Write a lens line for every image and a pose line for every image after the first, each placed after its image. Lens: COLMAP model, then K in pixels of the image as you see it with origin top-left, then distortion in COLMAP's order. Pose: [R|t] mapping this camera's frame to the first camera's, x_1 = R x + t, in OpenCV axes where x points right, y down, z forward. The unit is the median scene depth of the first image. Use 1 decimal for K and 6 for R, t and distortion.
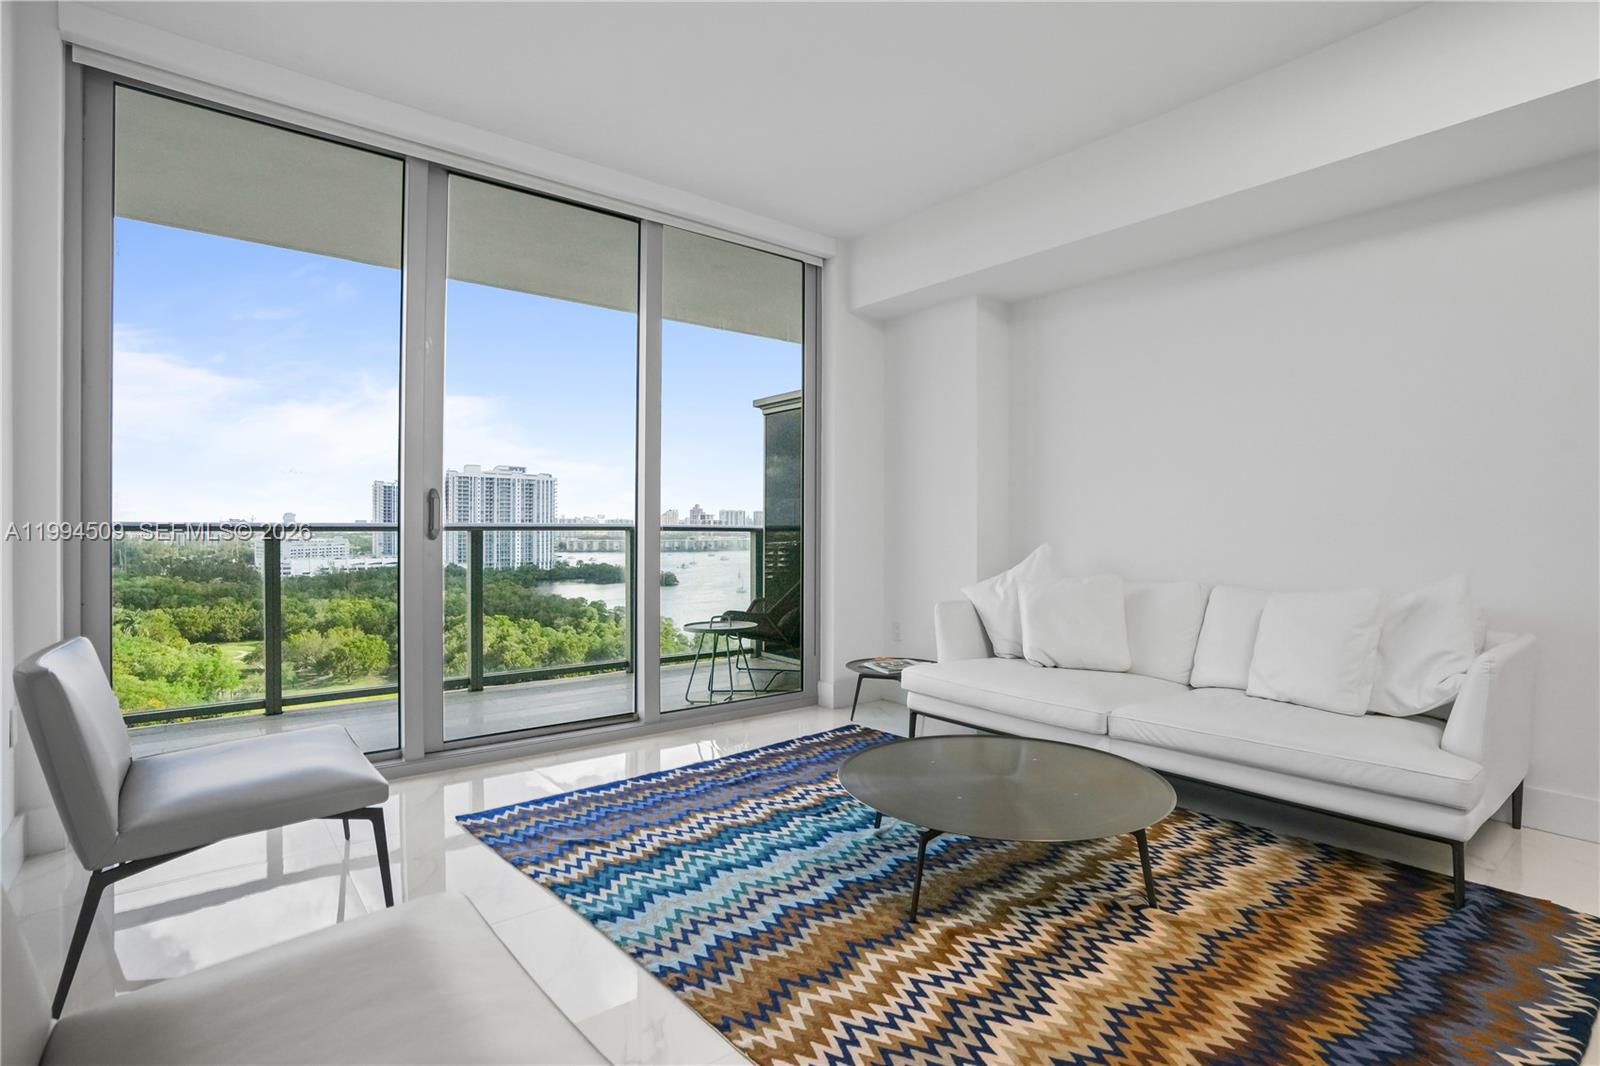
lens RADIAL K [[776.3, 0, 819.5], [0, 776.3, 519.0], [0, 0, 1]] dist [-0.048143, 0.008174]
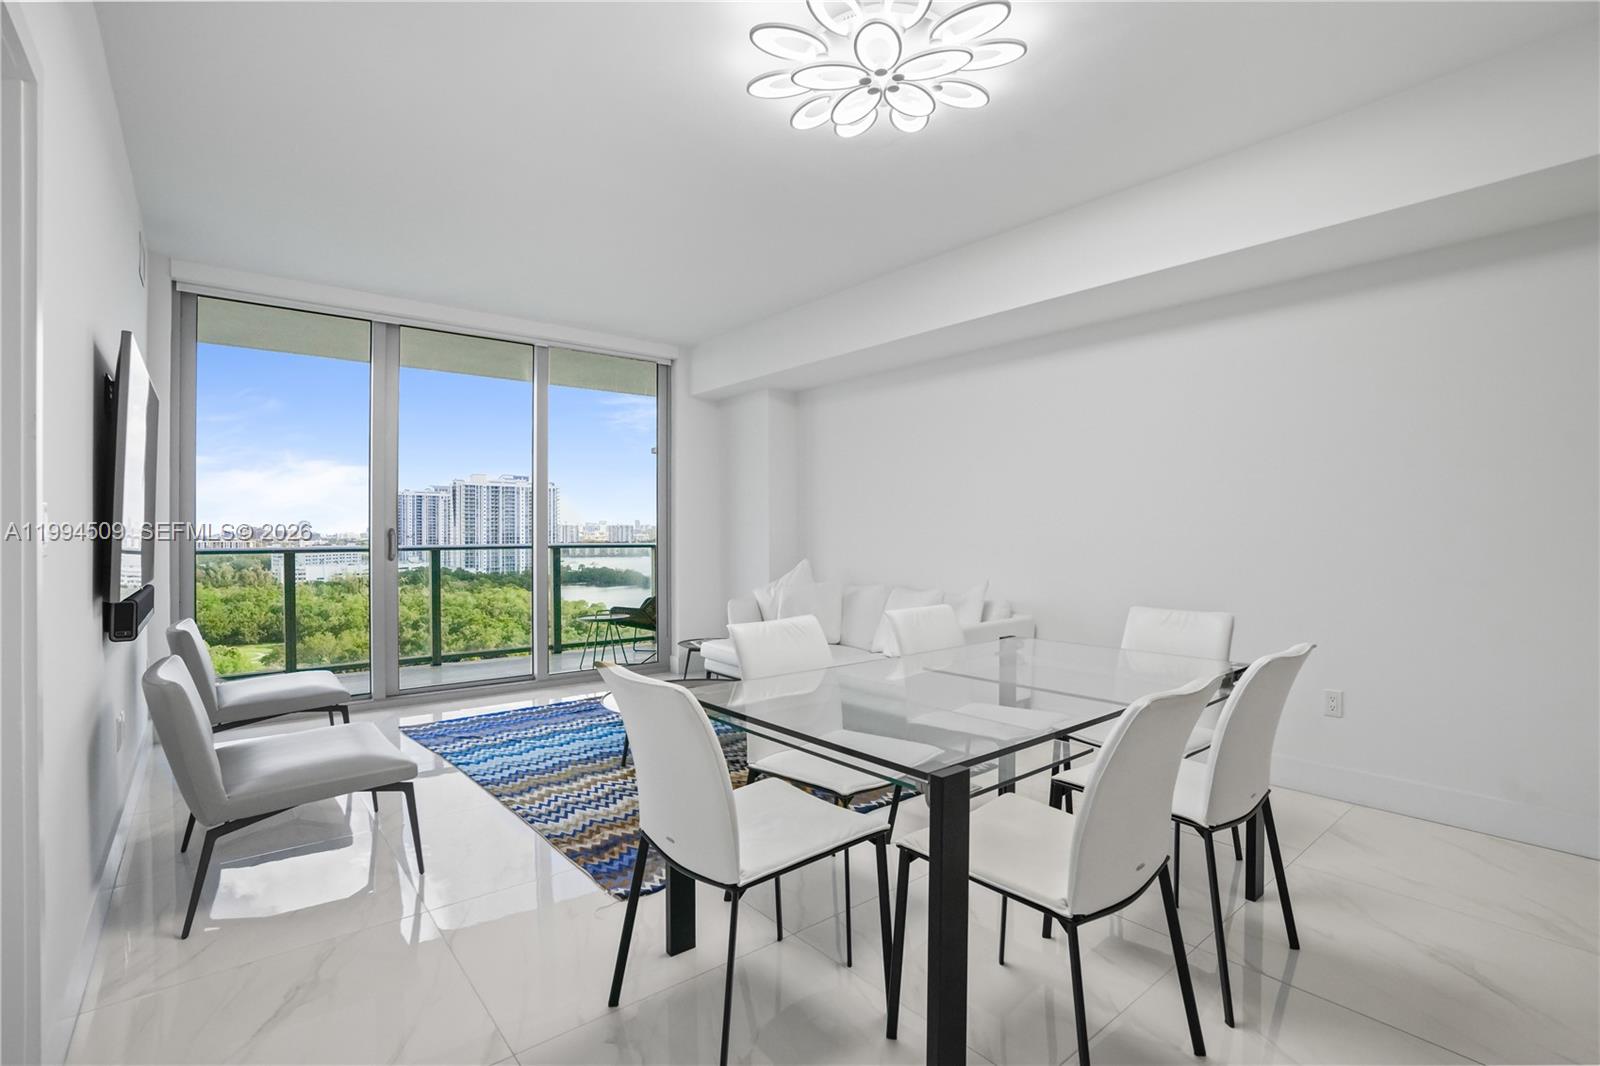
lens RADIAL K [[742.5, 0, 818.5], [0, 742.5, 519.0], [0, 0, 1]] dist [-0.063842, 0.023056]
pose [[0.999944, -0.006134, 0.008646, 0.262592], [0.006186, 0.999962, -0.006061, -0.032264], [-0.008609, 0.006114, 0.999944, -0.366811]]
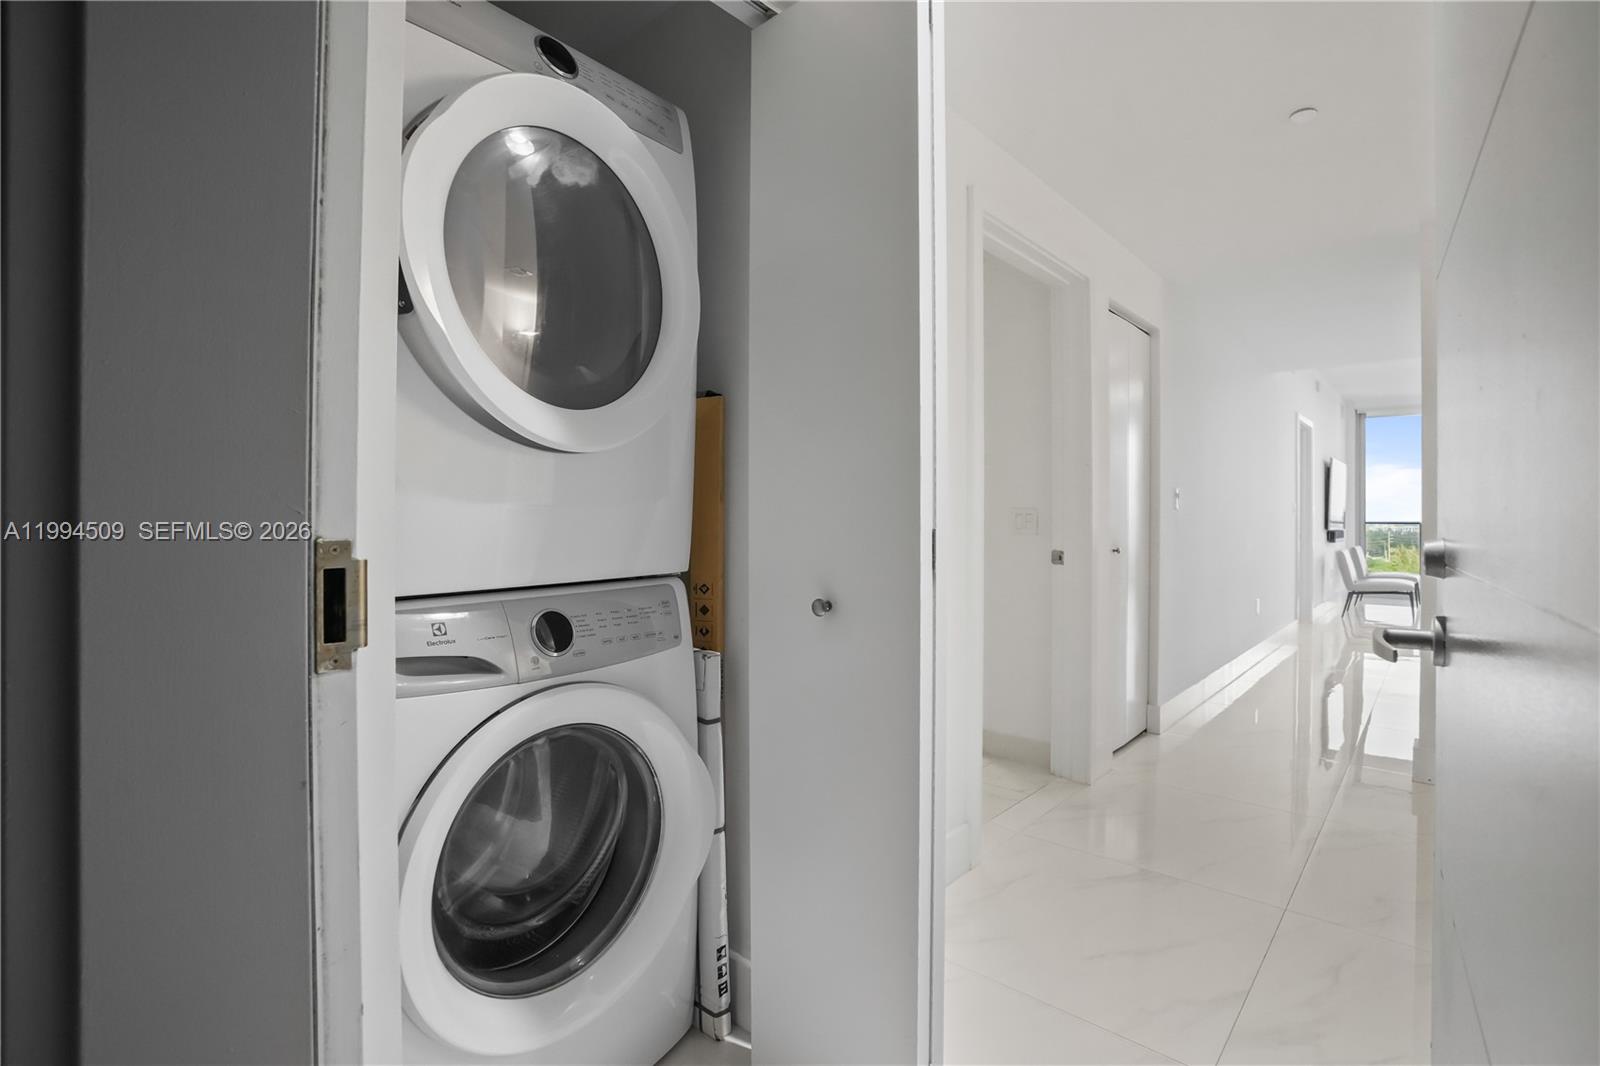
lens RADIAL K [[742.5, 0, 802.3], [0, 742.5, 524.2], [0, 0, 1]] dist [-0.063842, 0.023056]
pose [[0.141788, 0.000944, -0.989897, 1.467806], [0.014897, 0.999884, 0.003087, -0.025094], [0.989785, -0.015184, 0.141758, -1.514173]]
